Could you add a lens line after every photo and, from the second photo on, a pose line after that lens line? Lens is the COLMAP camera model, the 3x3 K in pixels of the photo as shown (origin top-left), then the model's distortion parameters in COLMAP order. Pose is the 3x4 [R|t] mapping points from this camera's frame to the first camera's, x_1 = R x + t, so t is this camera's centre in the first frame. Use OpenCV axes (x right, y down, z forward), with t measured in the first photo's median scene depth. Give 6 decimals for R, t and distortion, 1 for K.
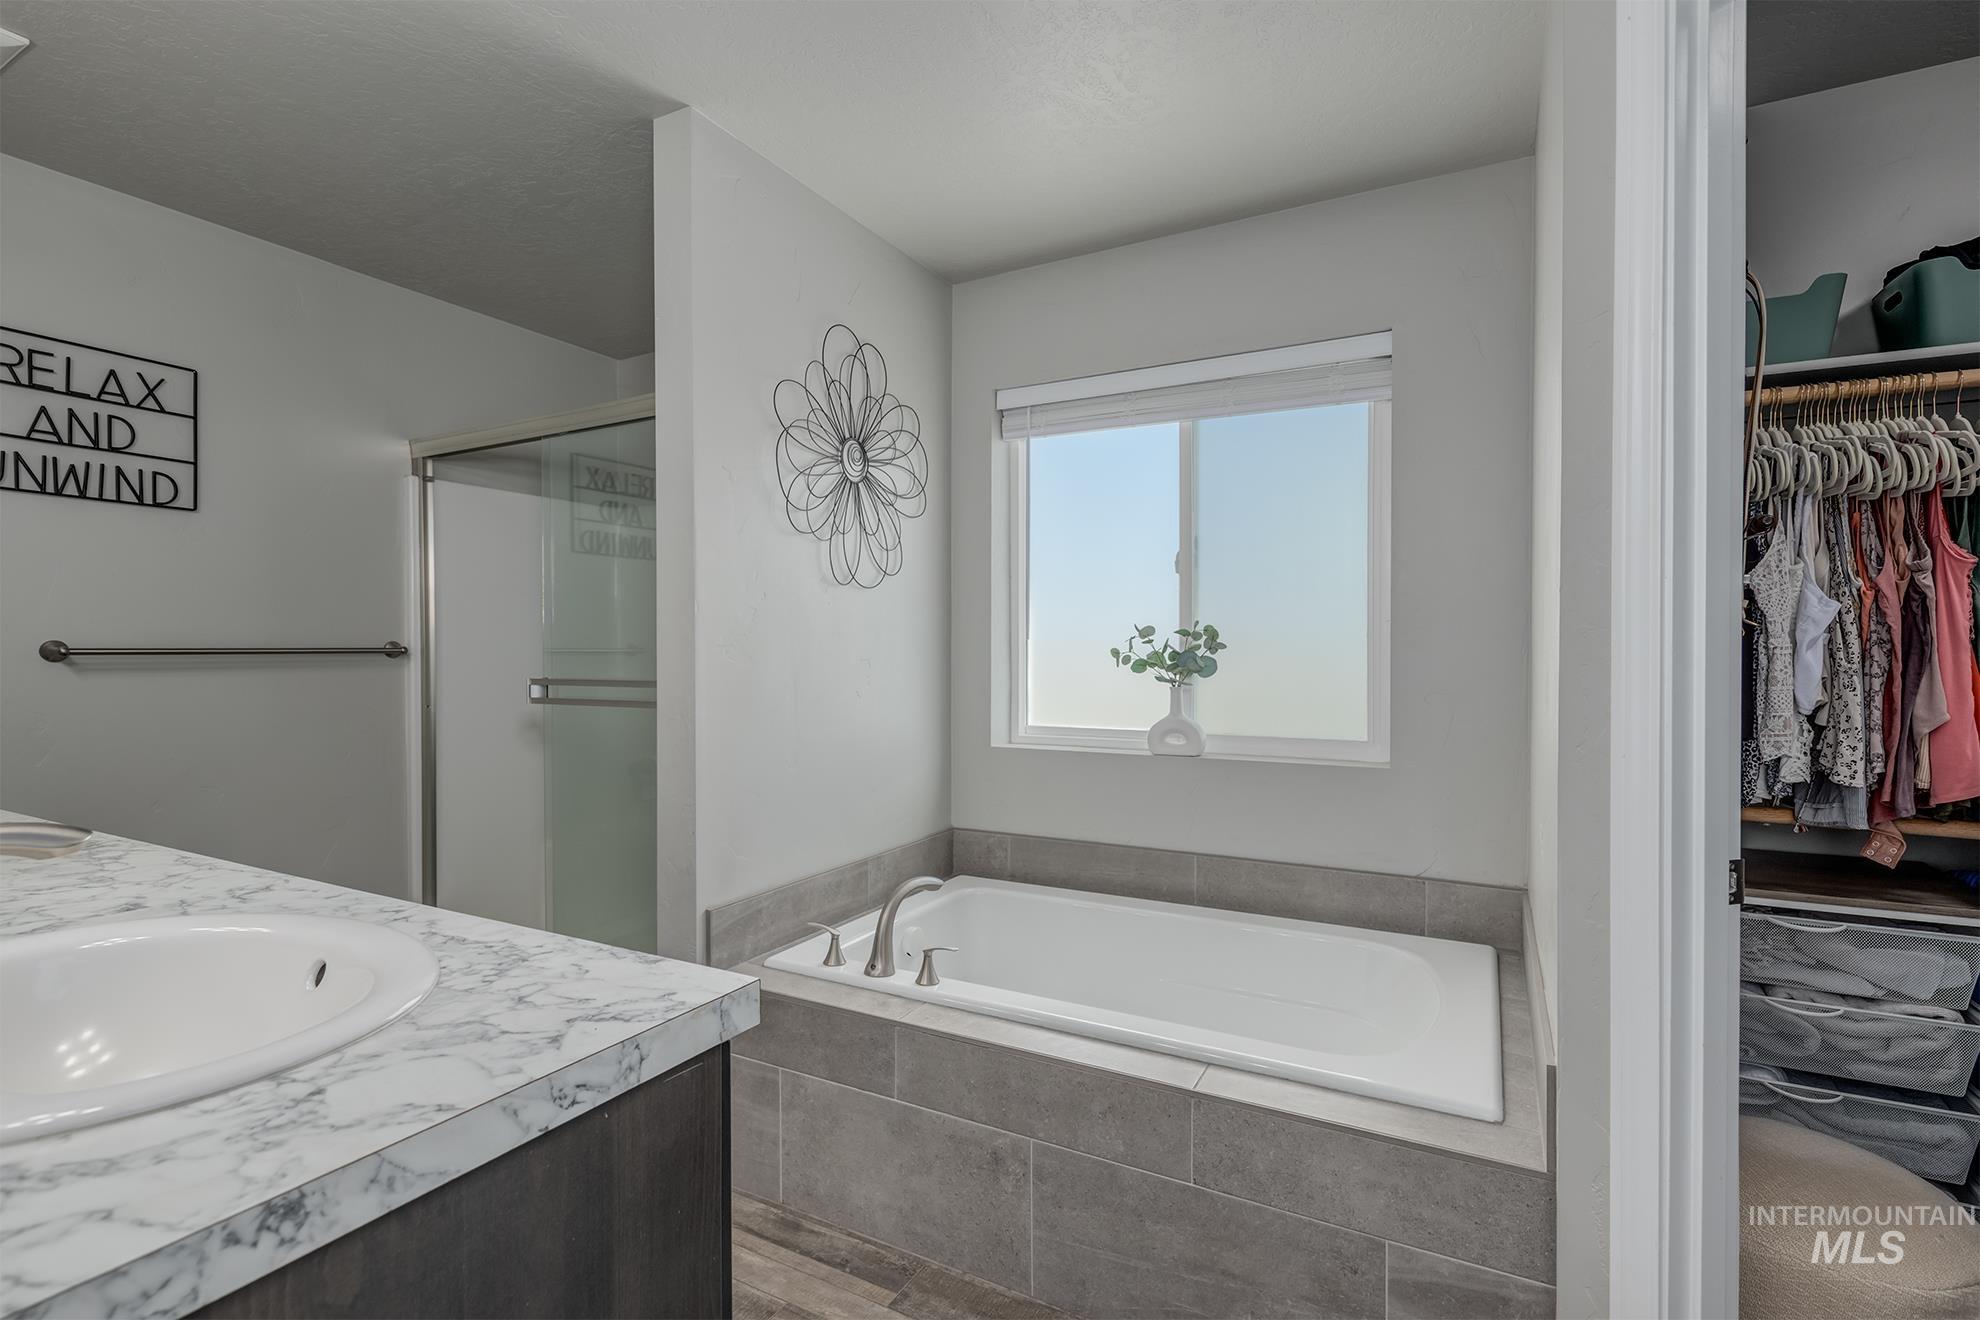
lens RADIAL K [[881.4, 0, 1013.3], [0, 881.4, 655.8], [0, 0, 1]] dist [-0.000267, -0.000803]
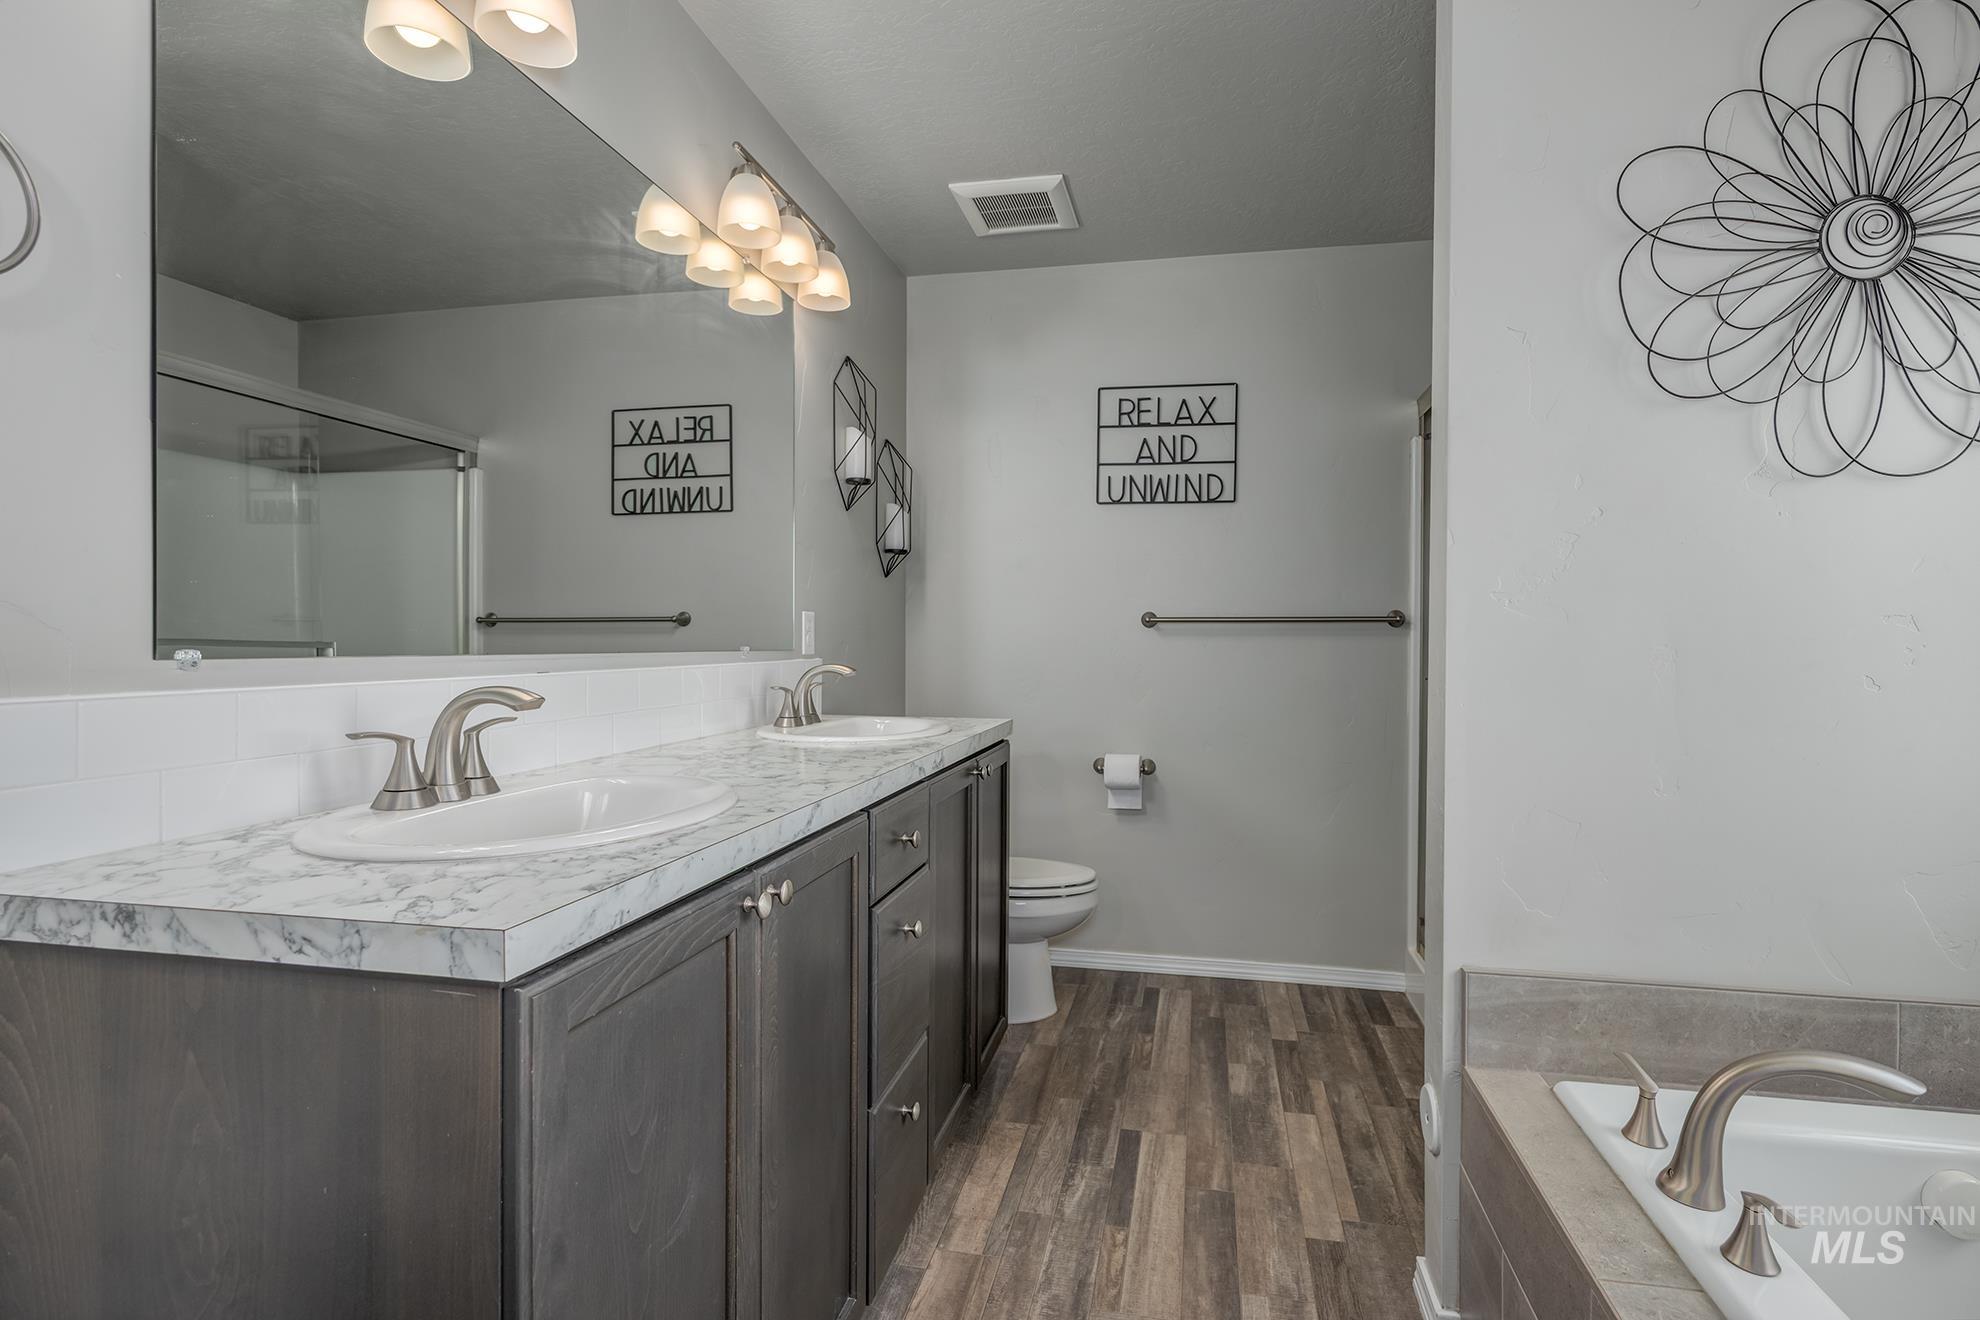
lens RADIAL K [[954.0, 0, 1029.3], [0, 954.0, 642.4], [0, 0, 1]] dist [0.001205, -0.000248]
pose [[0.299716, 0.005310, -0.954014, 0.234470], [-0.009673, 0.999950, 0.002526, 0.026482], [0.953979, 0.008471, 0.299752, 0.383109]]
